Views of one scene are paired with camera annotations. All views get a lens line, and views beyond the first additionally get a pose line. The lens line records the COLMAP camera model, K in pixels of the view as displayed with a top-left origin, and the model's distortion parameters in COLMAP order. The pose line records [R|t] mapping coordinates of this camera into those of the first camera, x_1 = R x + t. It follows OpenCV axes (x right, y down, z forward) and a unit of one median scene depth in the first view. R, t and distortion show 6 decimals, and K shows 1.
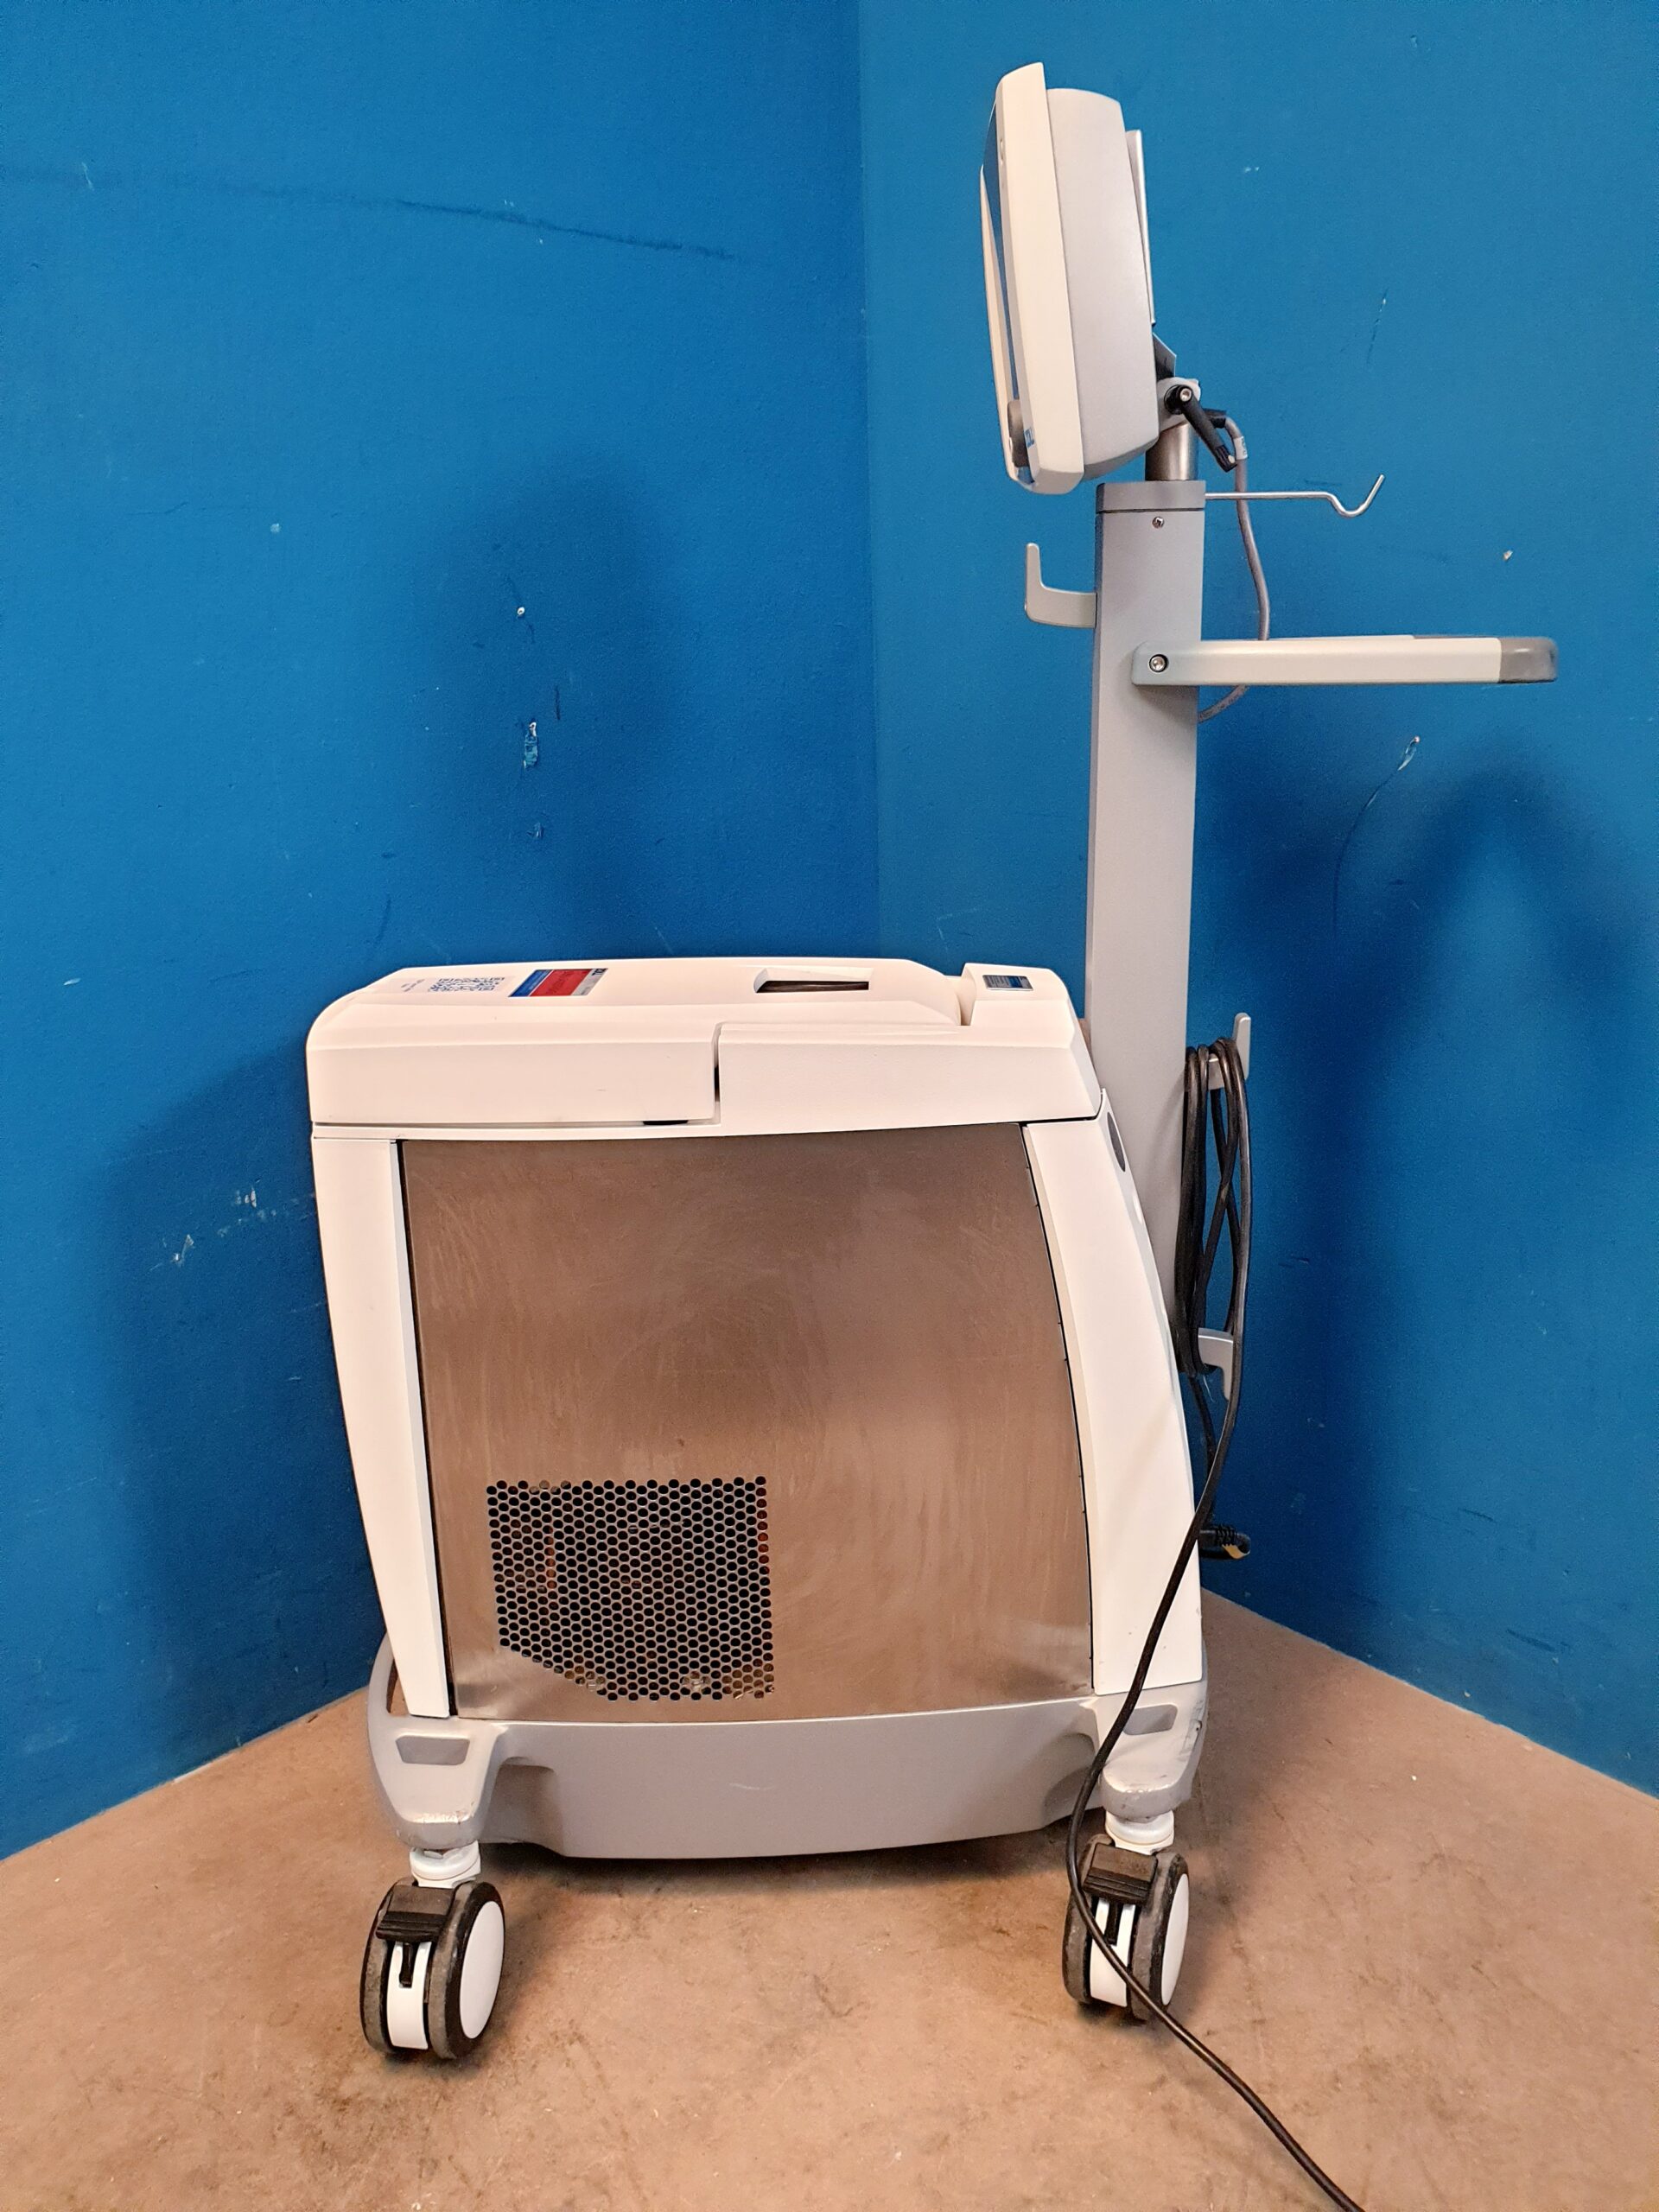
lens RADIAL K [[1729.9, 0, 829.5], [0, 1729.9, 1106.0], [0, 0, 1]] dist [-0.001367, 0.012503]
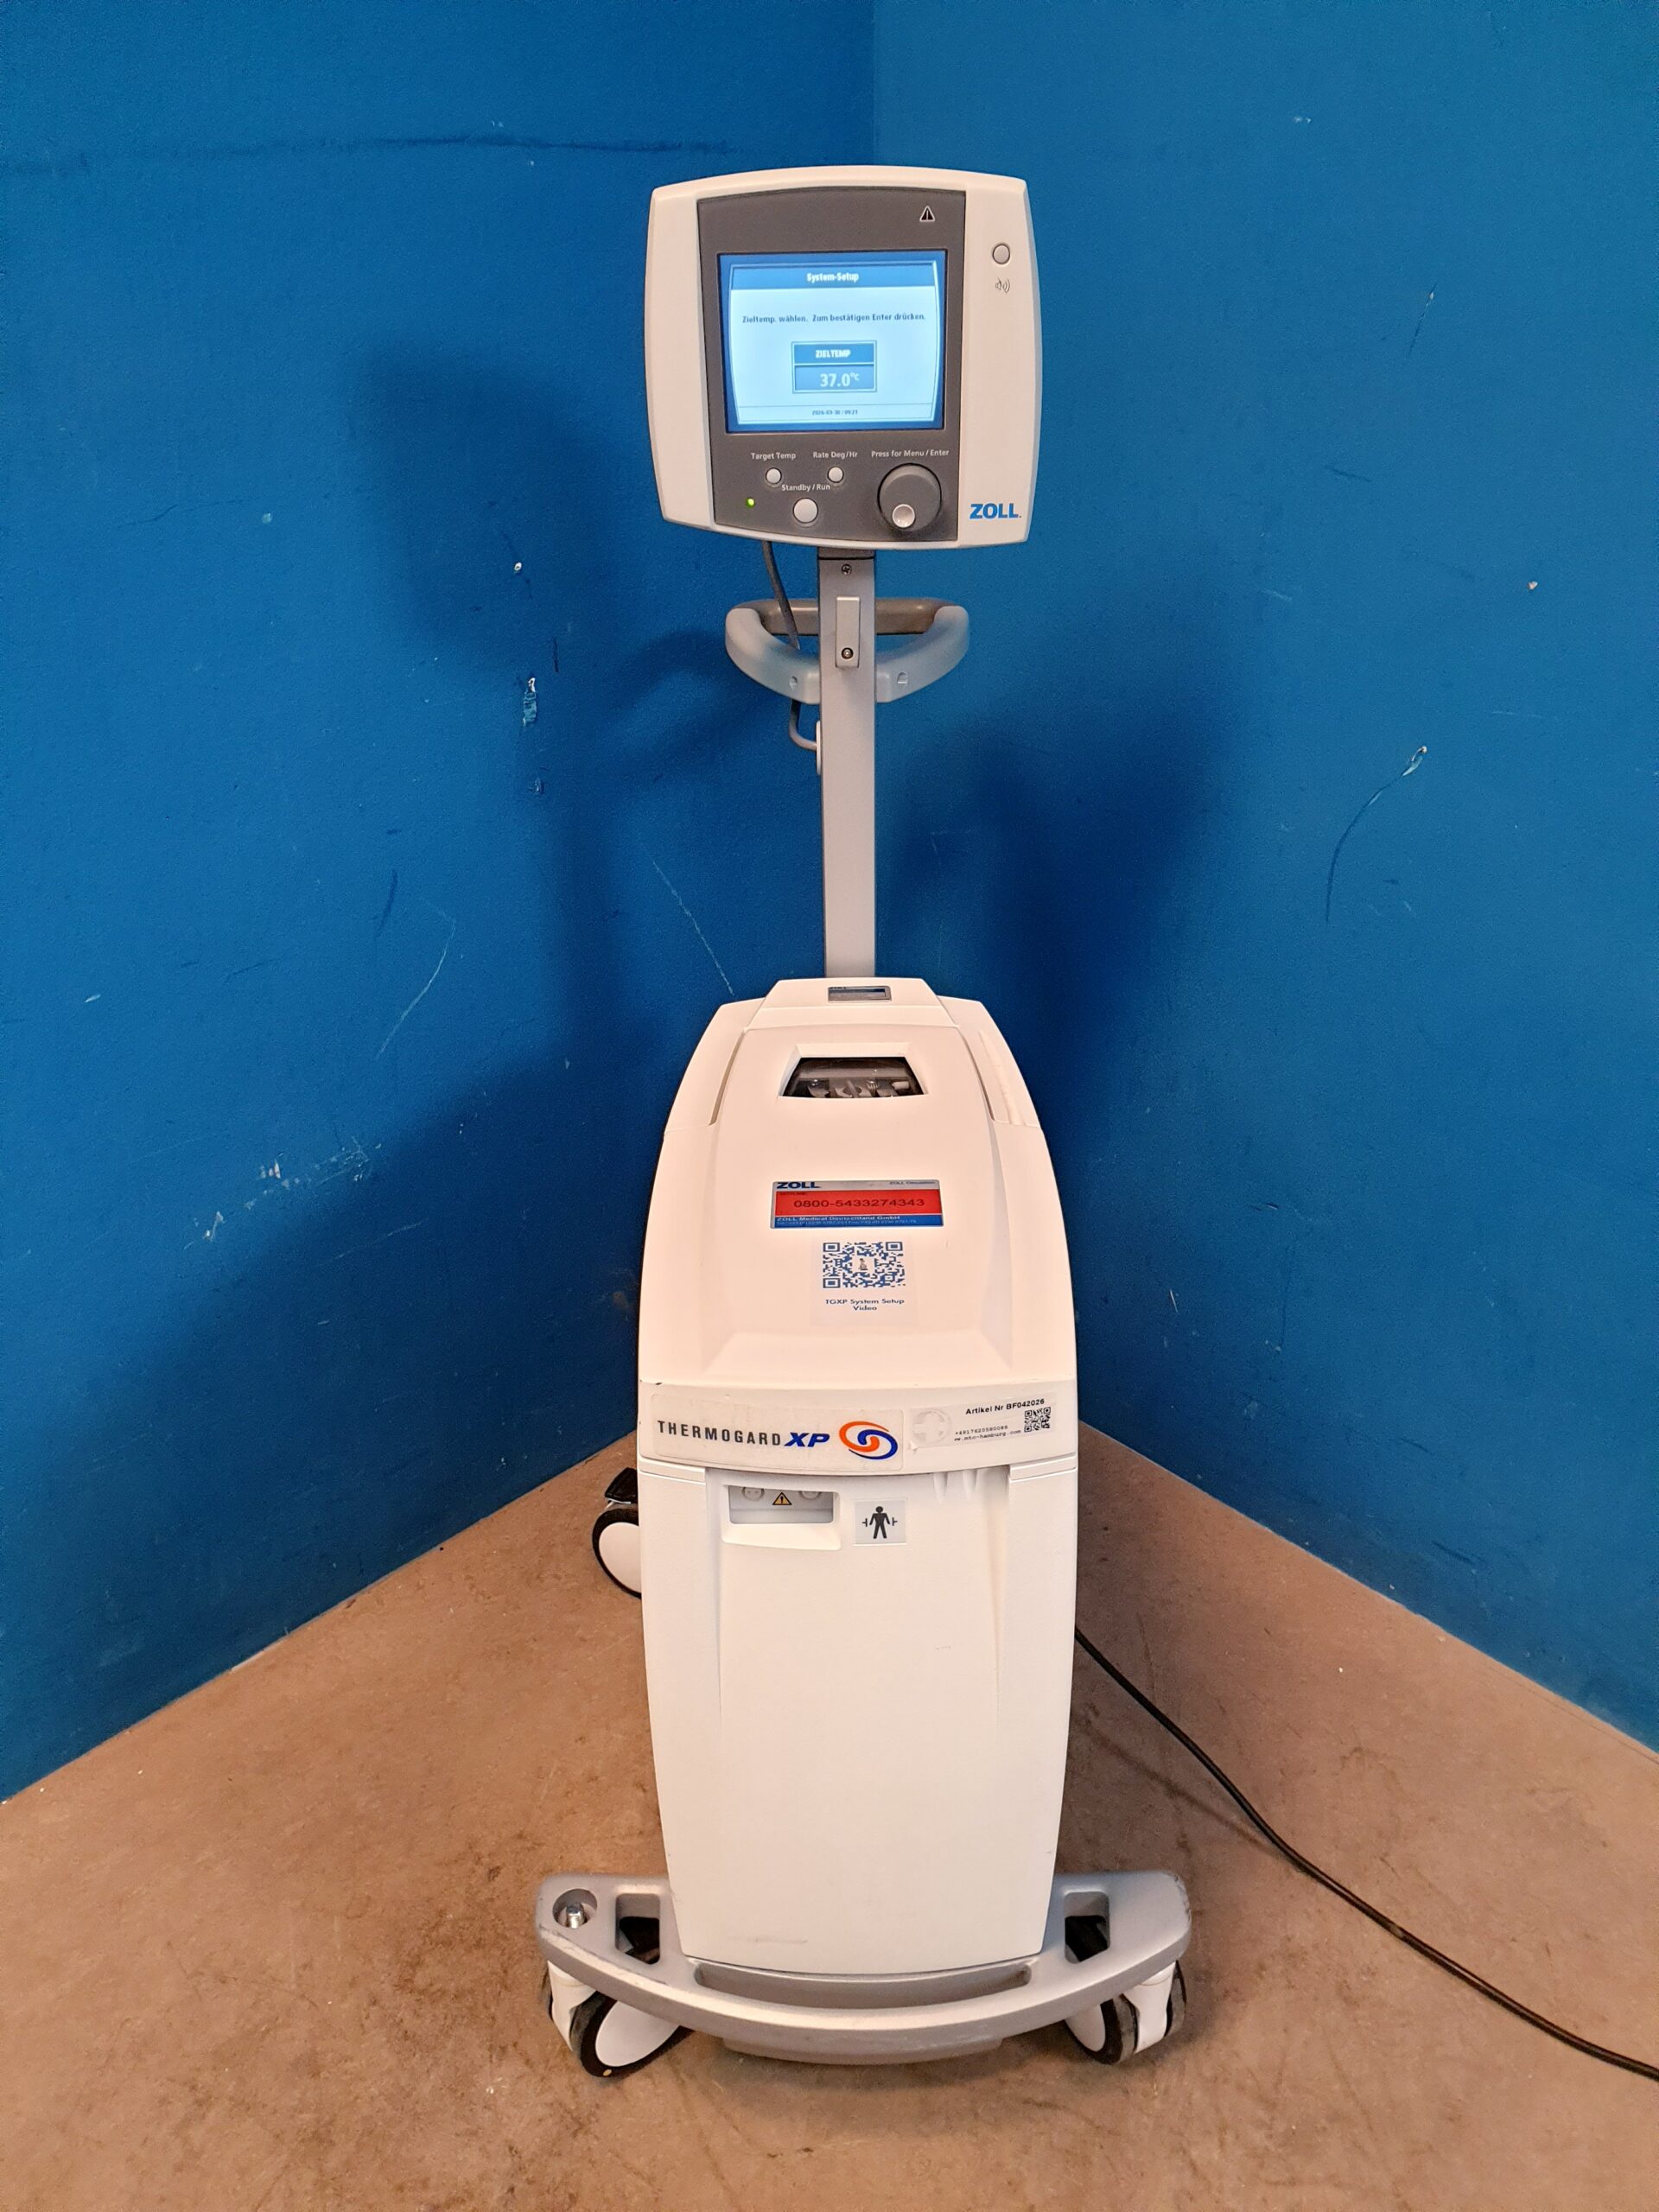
lens RADIAL K [[1729.9, 0, 829.5], [0, 1729.9, 1106.0], [0, 0, 1]] dist [-0.001367, 0.012503]
pose [[0.999410, 0.005261, 0.033931, -0.043545], [-0.012518, 0.976003, 0.217399, -0.251389], [-0.031973, -0.217696, 0.975493, -0.017540]]
